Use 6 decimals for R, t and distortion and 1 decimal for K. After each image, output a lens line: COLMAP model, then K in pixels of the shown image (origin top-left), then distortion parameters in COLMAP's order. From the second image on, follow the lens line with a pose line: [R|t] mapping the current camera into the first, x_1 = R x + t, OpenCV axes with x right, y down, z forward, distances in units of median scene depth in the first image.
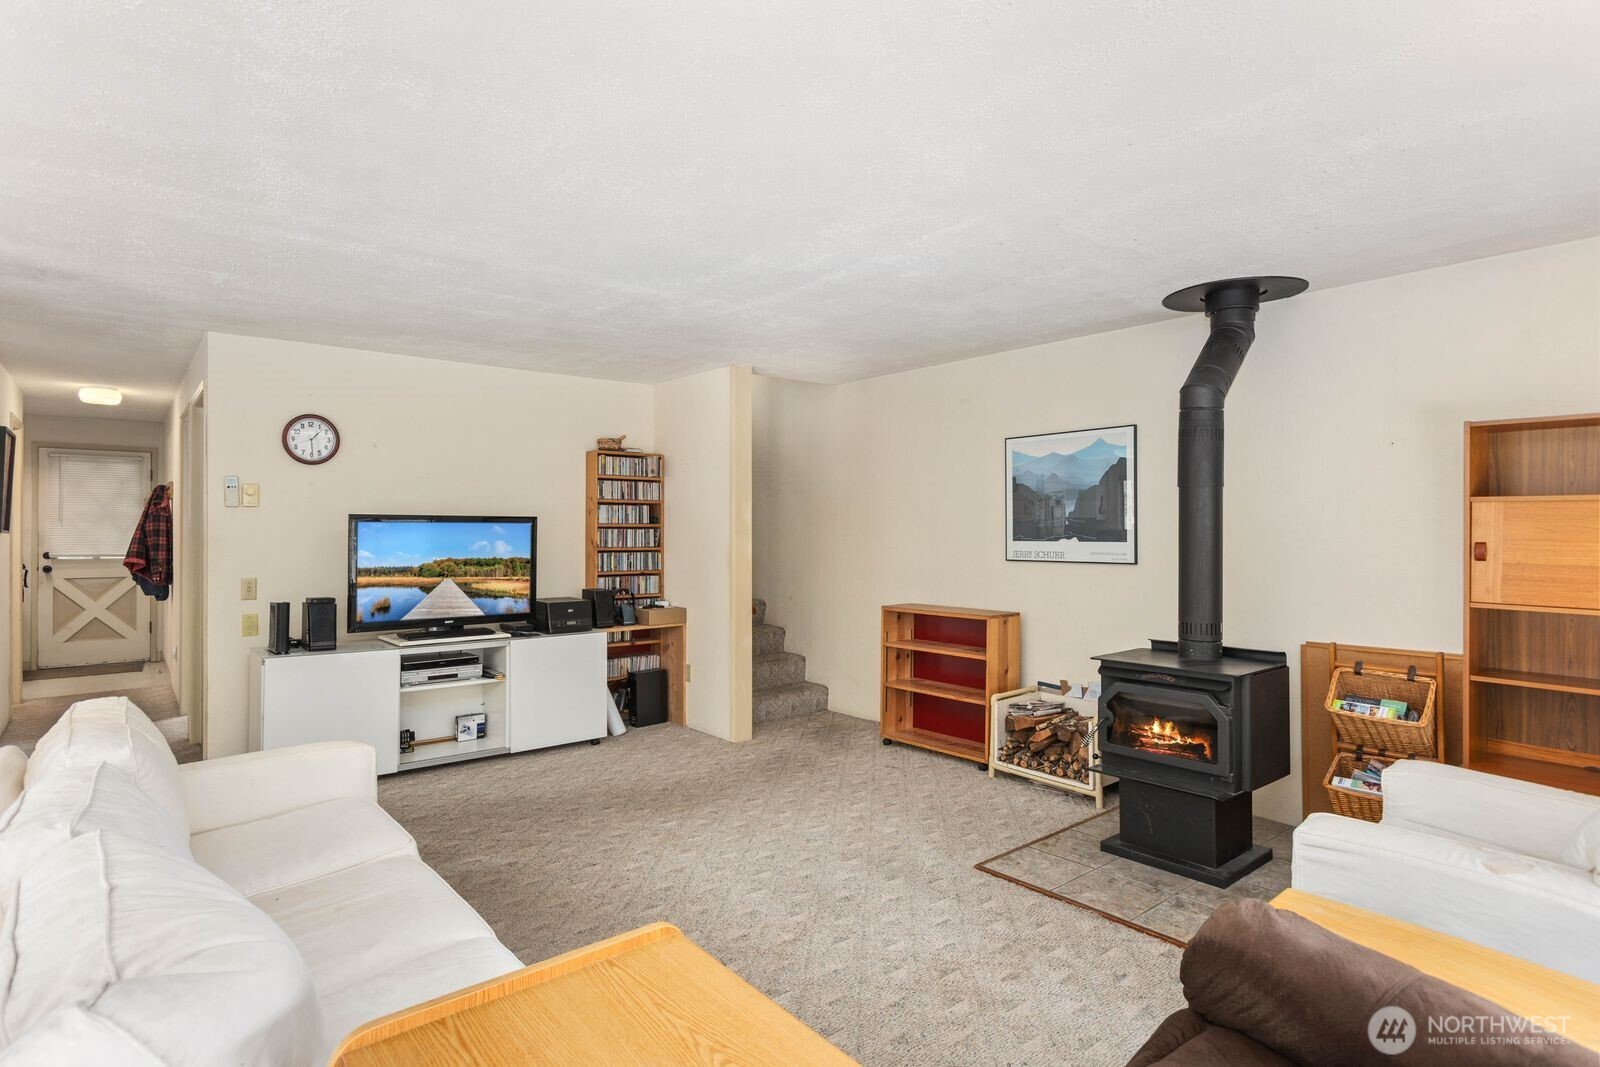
lens RADIAL K [[846.7, 0, 790.6], [0, 846.7, 527.9], [0, 0, 1]] dist [-0.019567, 0.016166]
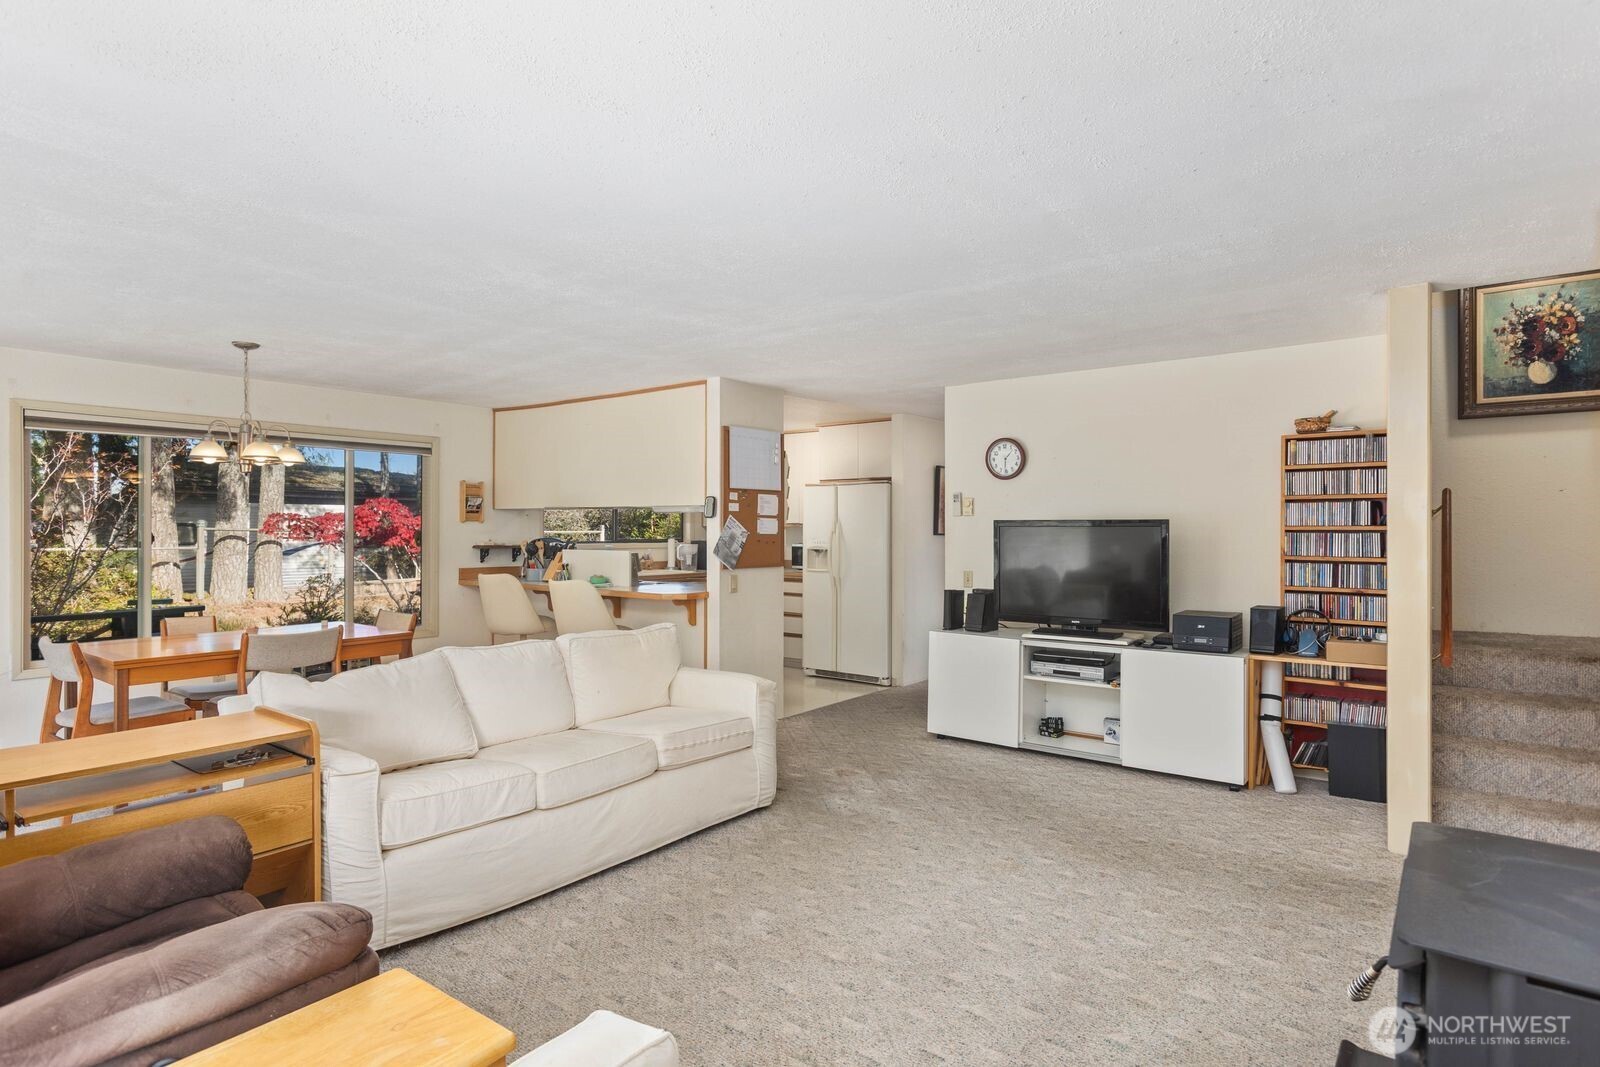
lens RADIAL K [[846.7, 0, 790.6], [0, 846.7, 527.9], [0, 0, 1]] dist [-0.019567, 0.016166]
pose [[0.206490, -0.005311, -0.978434, 0.546774], [0.000155, 0.999985, -0.005396, 0.000829], [0.978449, 0.000962, 0.206488, 0.440954]]
